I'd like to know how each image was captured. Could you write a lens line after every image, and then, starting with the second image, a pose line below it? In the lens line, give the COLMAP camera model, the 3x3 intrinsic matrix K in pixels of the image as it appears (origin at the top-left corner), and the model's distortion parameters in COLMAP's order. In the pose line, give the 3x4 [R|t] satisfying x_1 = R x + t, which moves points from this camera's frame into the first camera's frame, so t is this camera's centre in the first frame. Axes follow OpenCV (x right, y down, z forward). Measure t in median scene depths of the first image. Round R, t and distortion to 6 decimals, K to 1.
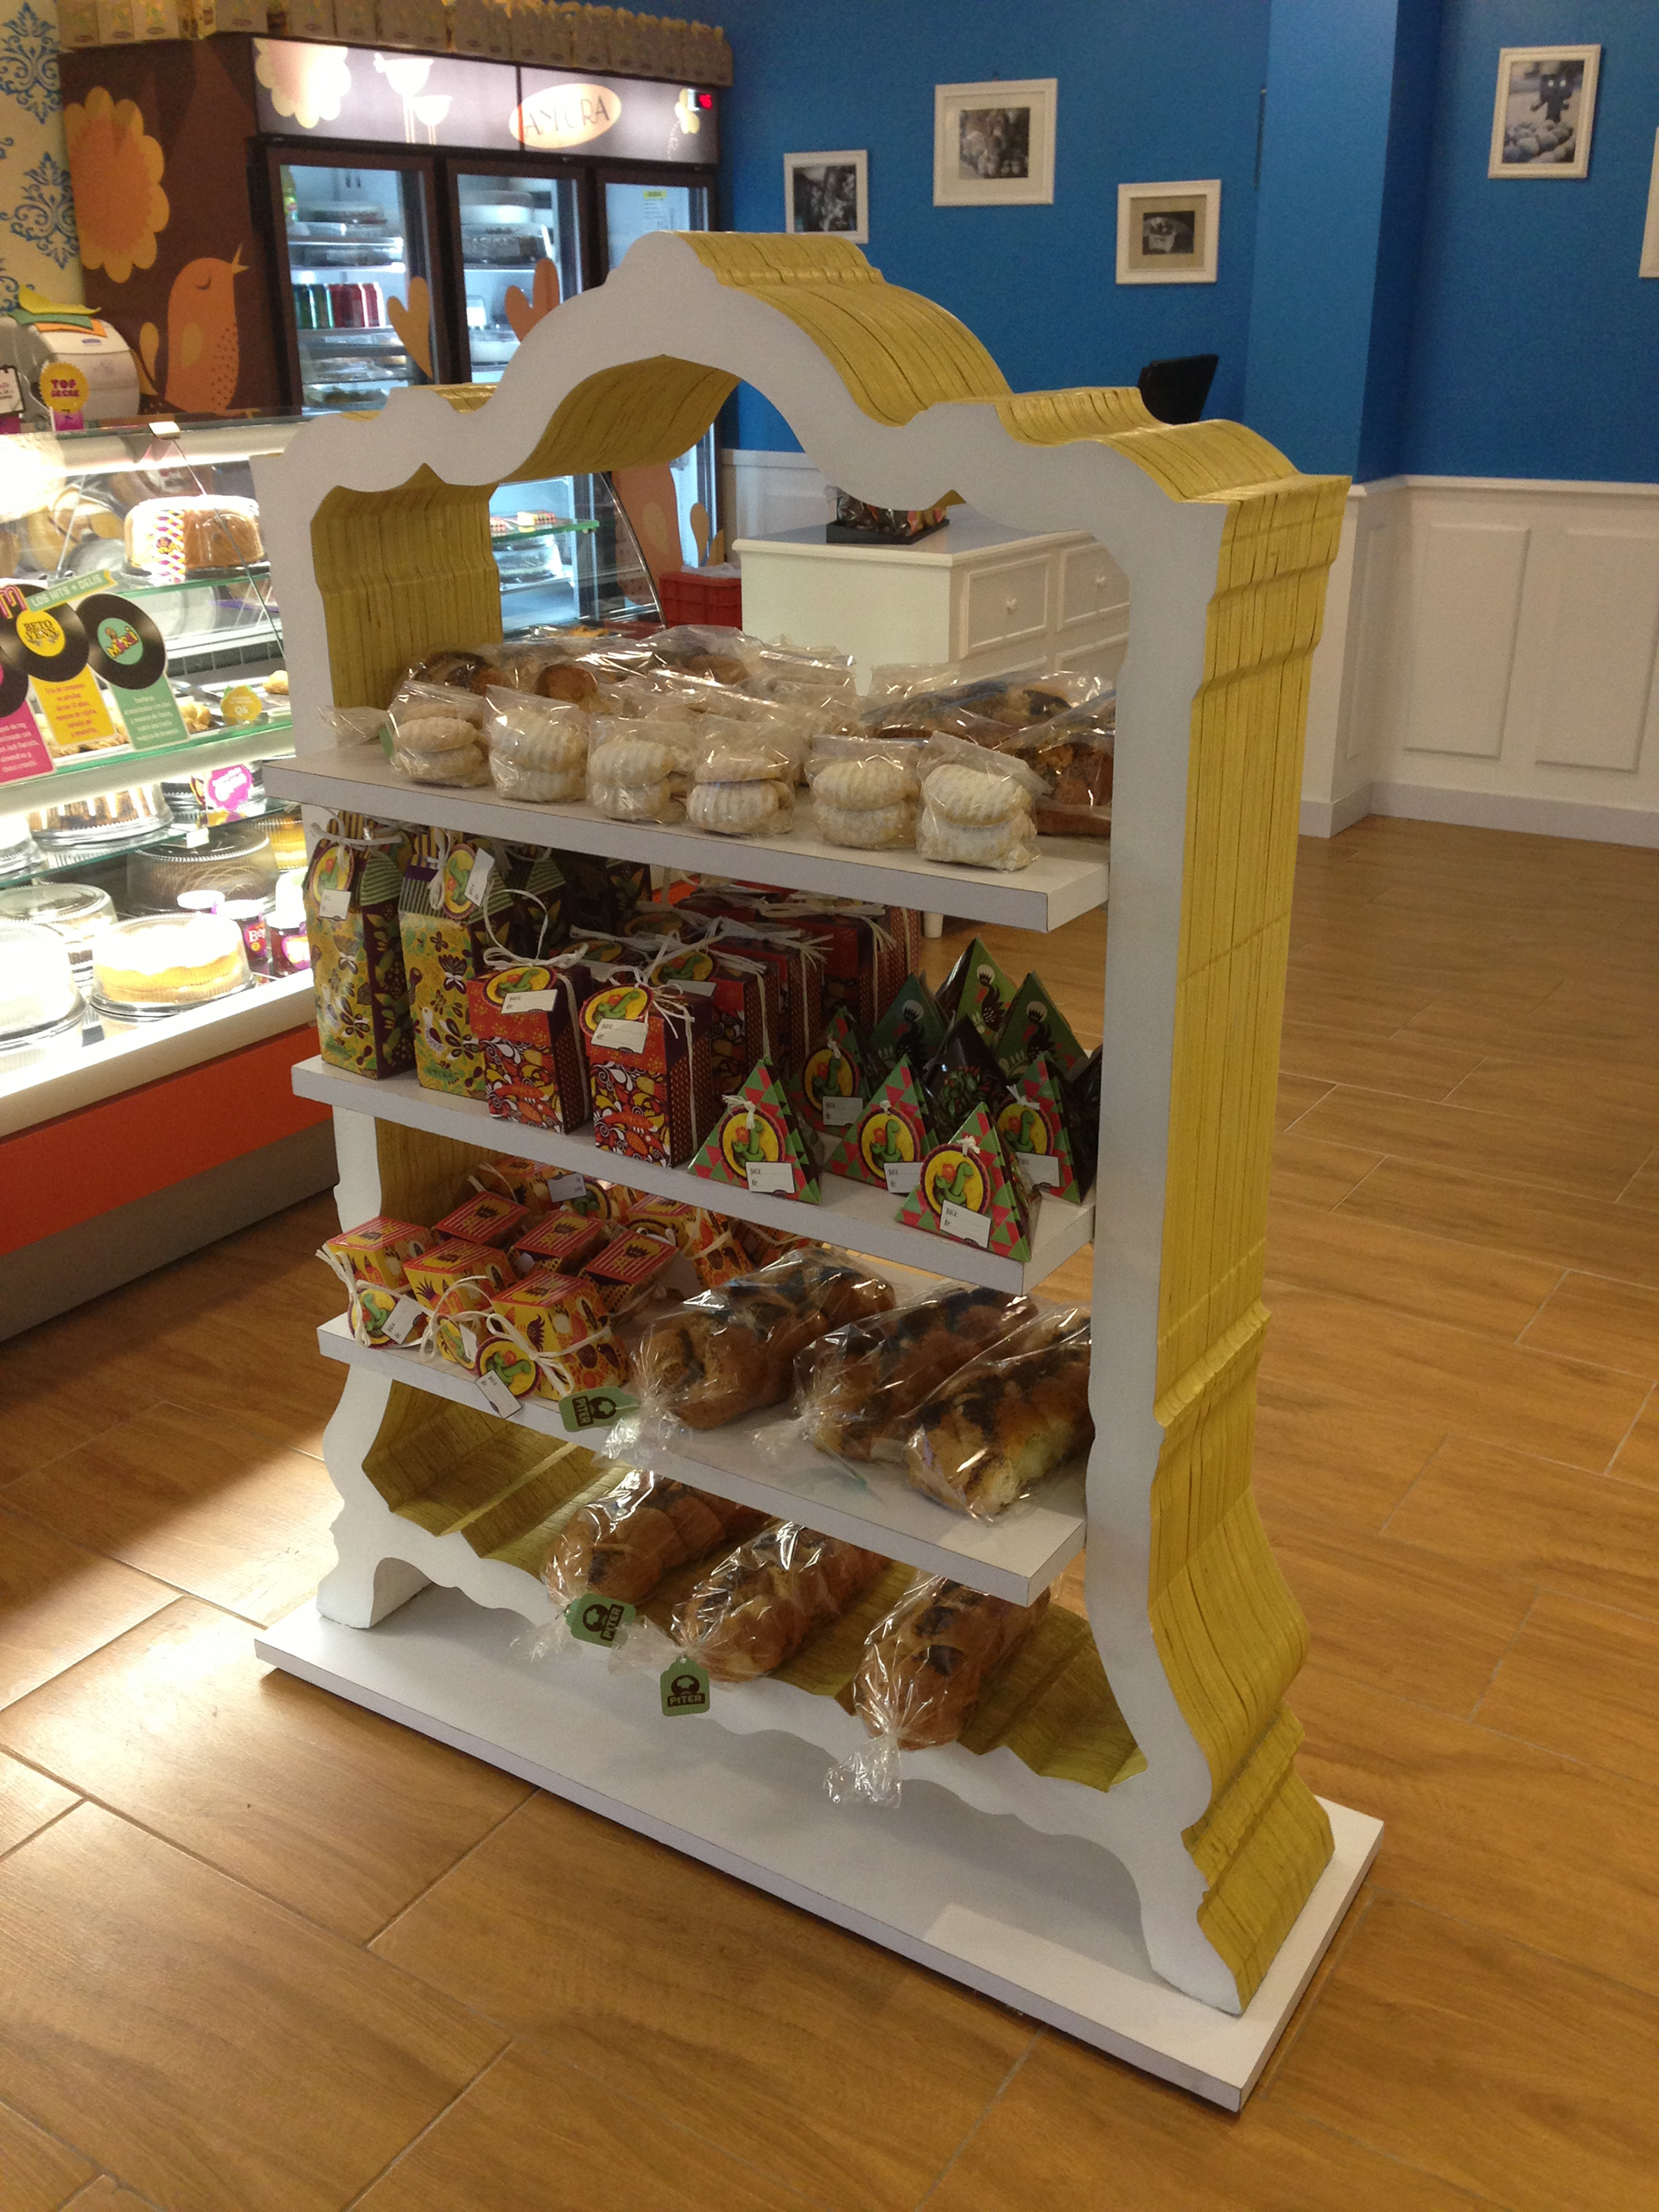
lens RADIAL K [[2023.7, 0, 828.4], [0, 2023.7, 1101.2], [0, 0, 1]] dist [0.141066, -0.236716]
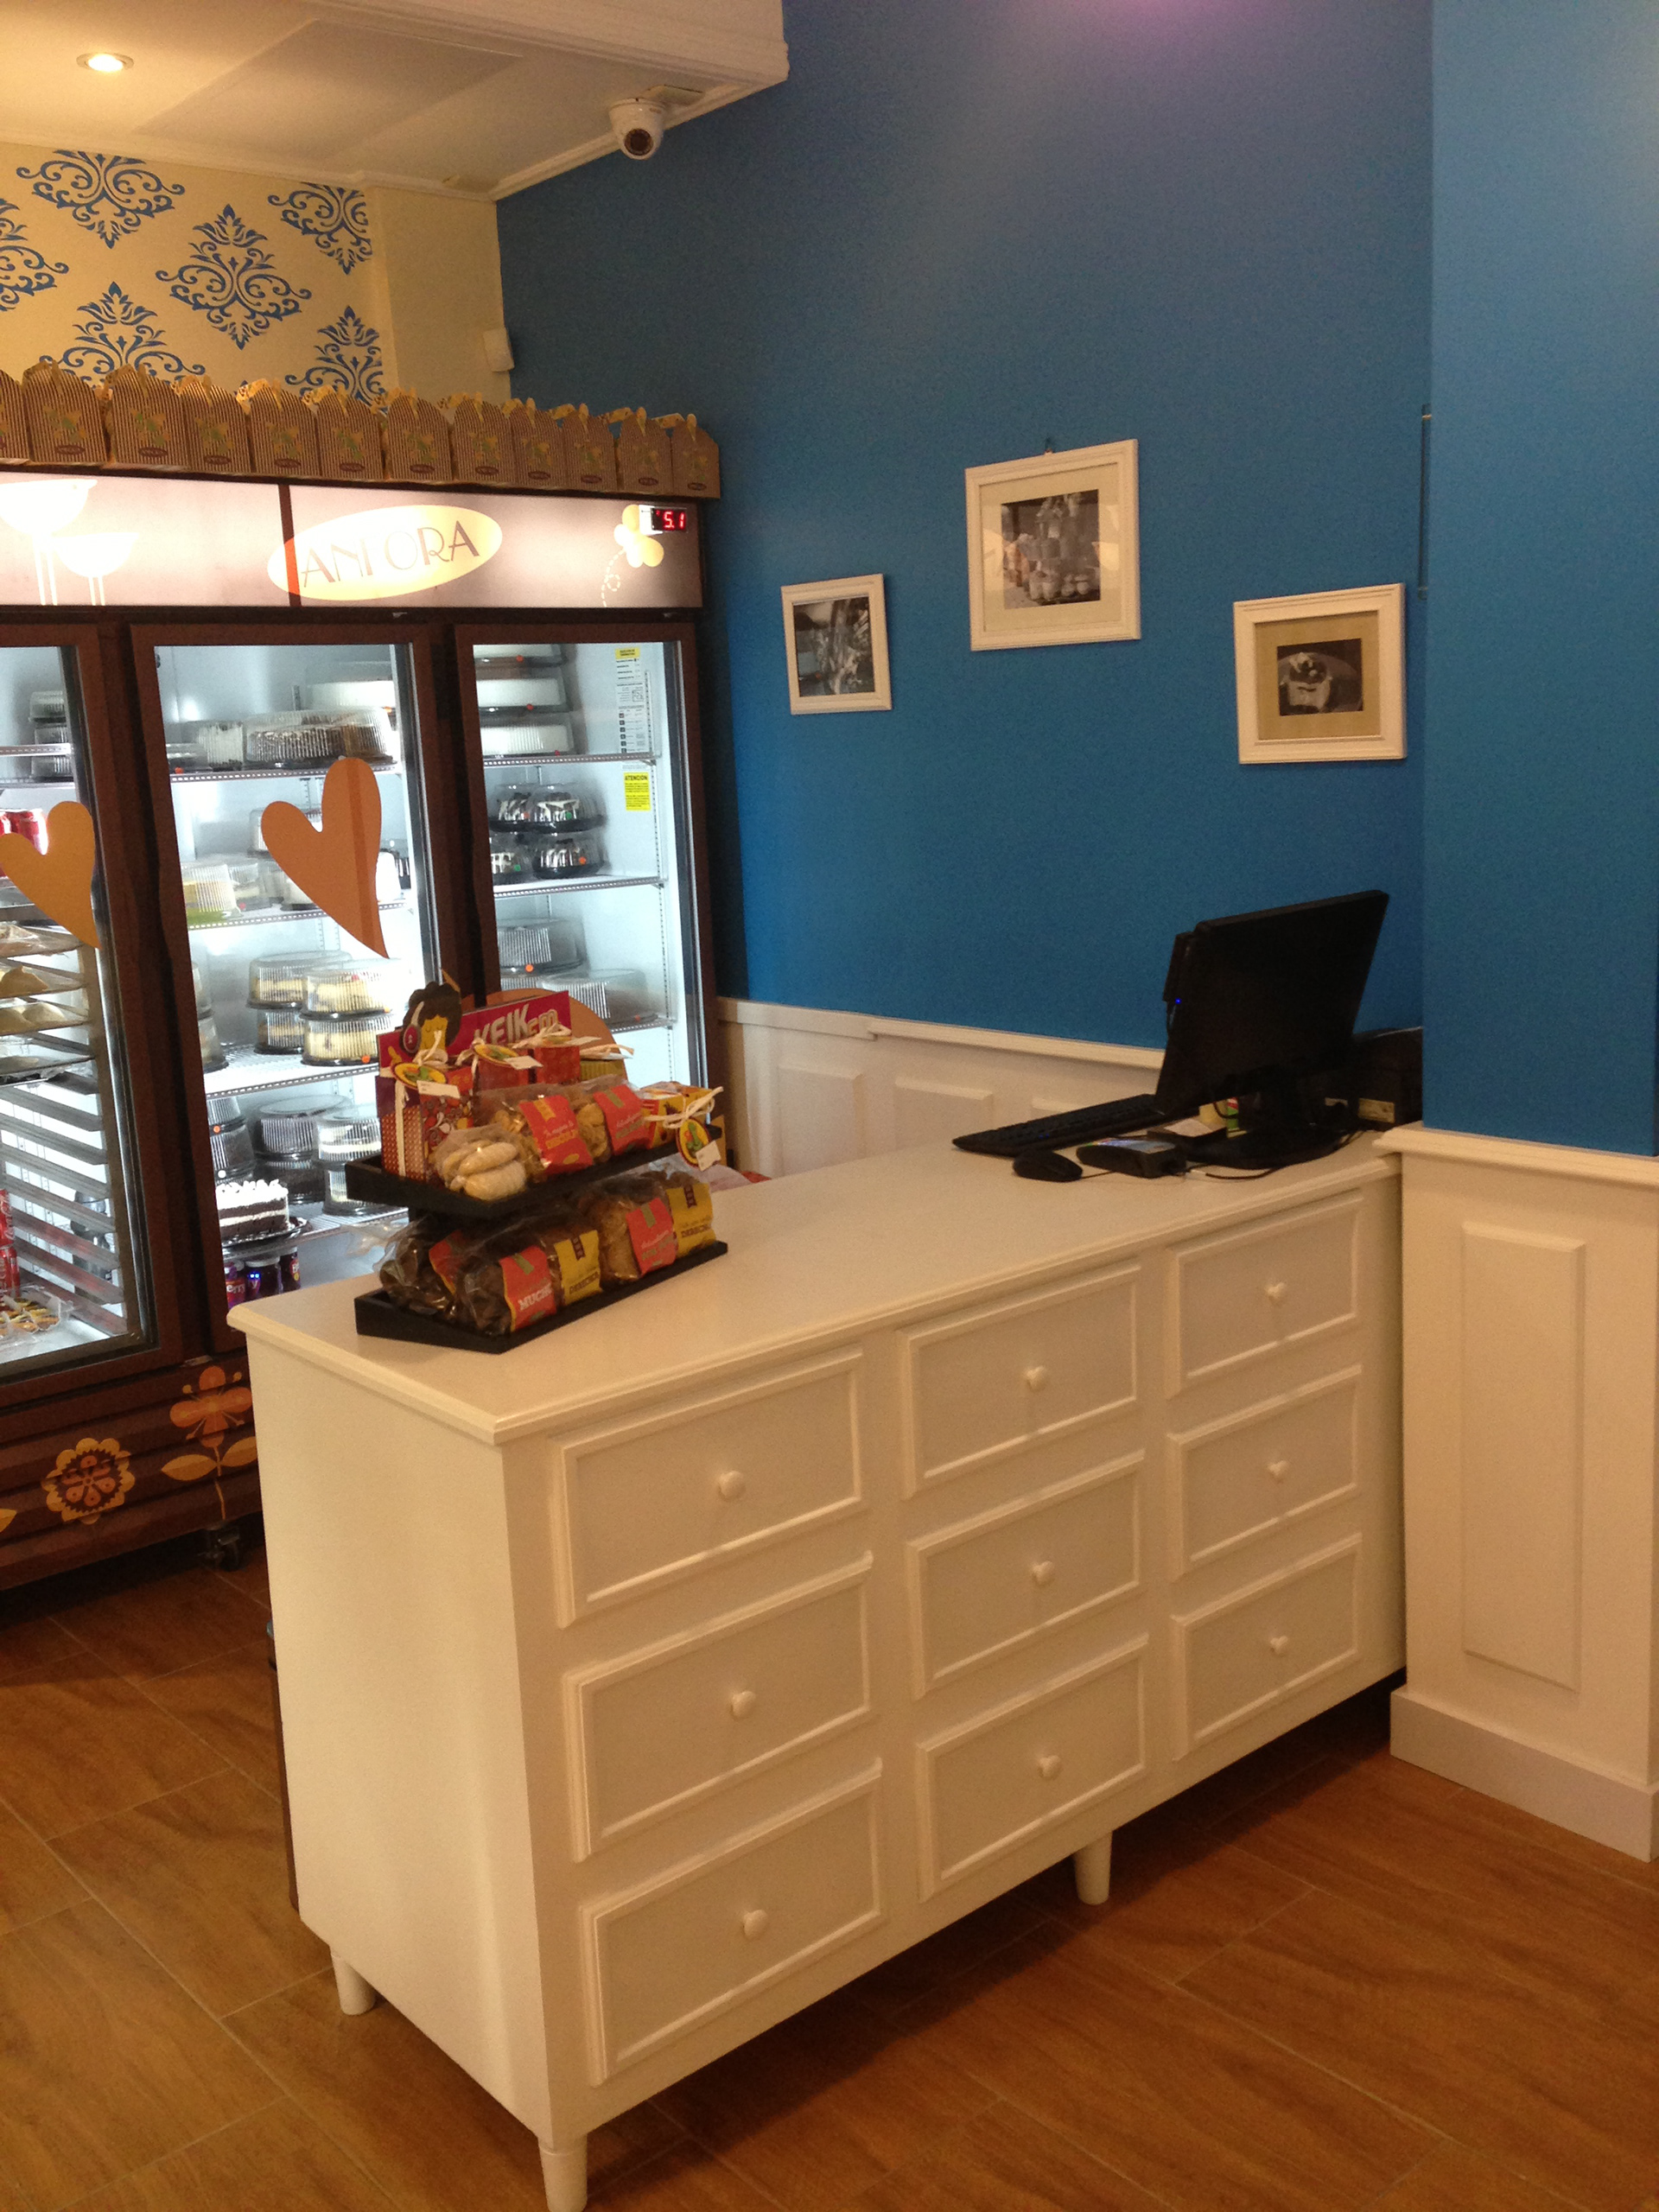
lens RADIAL K [[2012.7, 0, 832.7], [0, 2012.7, 1076.1], [0, 0, 1]] dist [0.191447, -0.289692]
pose [[0.958615, 0.007722, -0.284600, 0.202369], [-0.062162, 0.981191, -0.182757, -0.212155], [0.277836, 0.192885, 0.941065, 0.477423]]
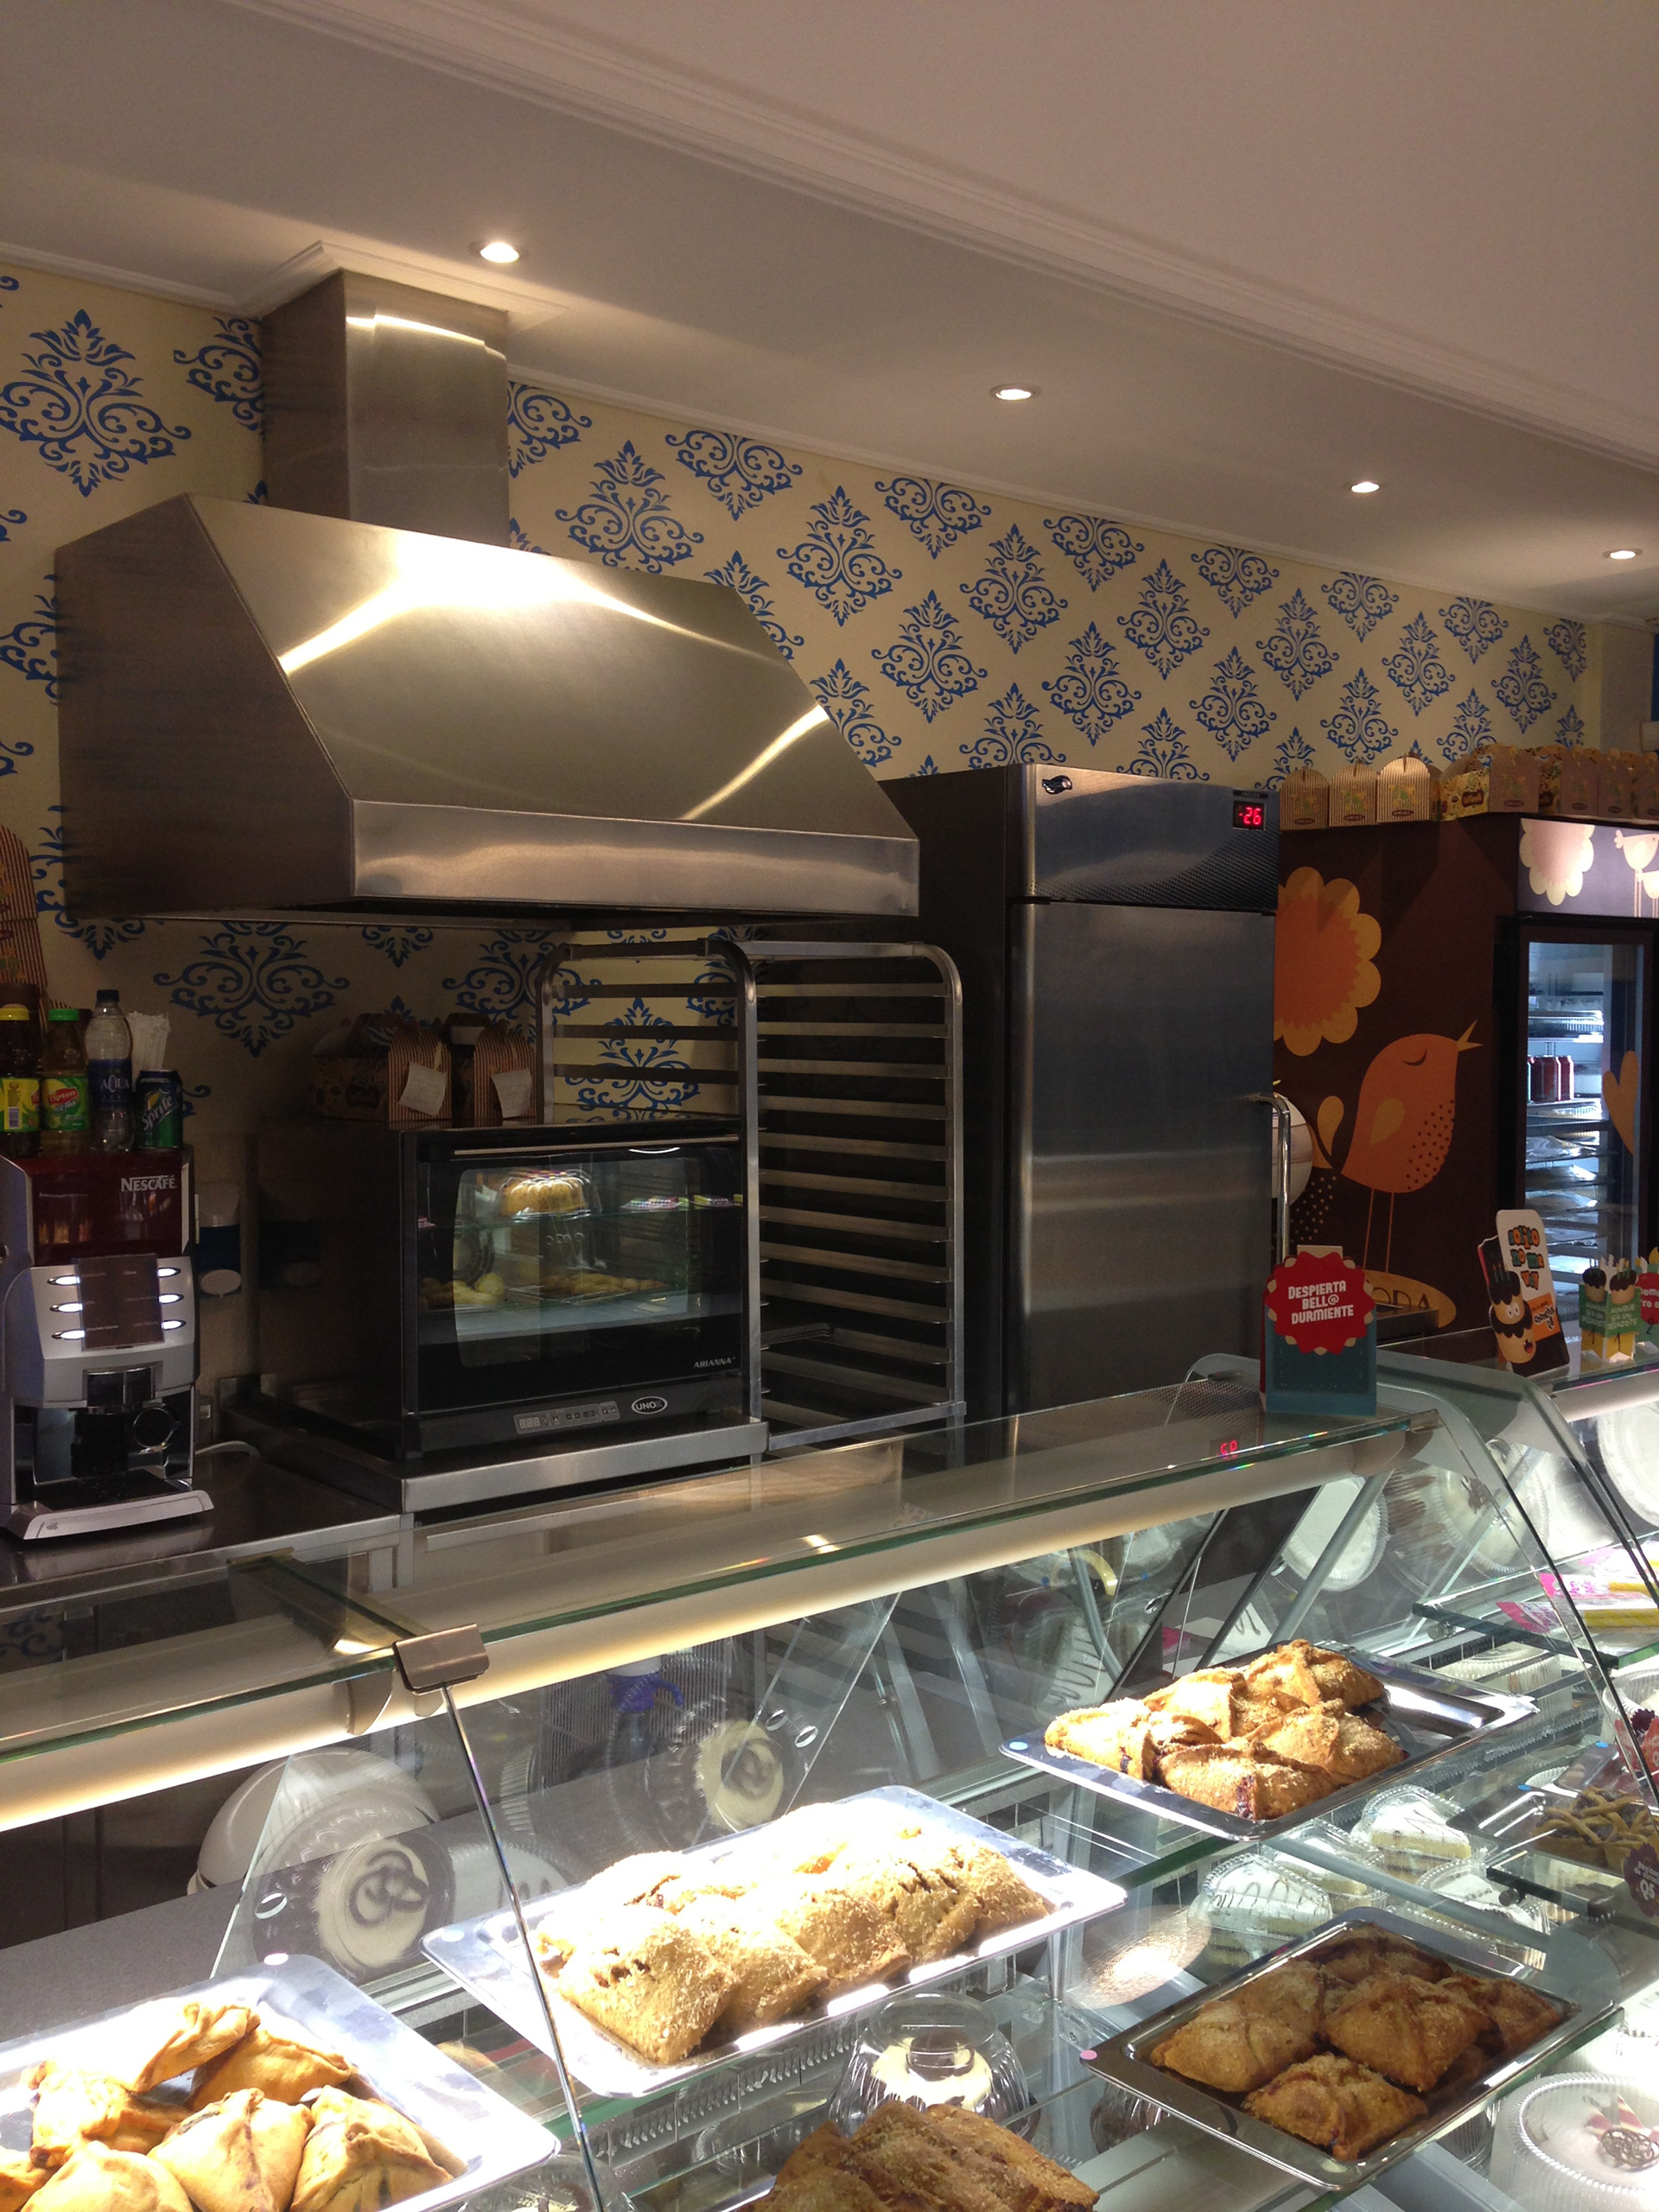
lens RADIAL K [[2016.9, 0, 842.8], [0, 2016.9, 1106.7], [0, 0, 1]] dist [0.137464, -0.190678]
pose [[0.962657, 0.018561, -0.270087, -0.283393], [-0.104657, 0.945599, -0.308041, -0.063841], [0.249677, 0.324804, 0.912230, 0.103980]]
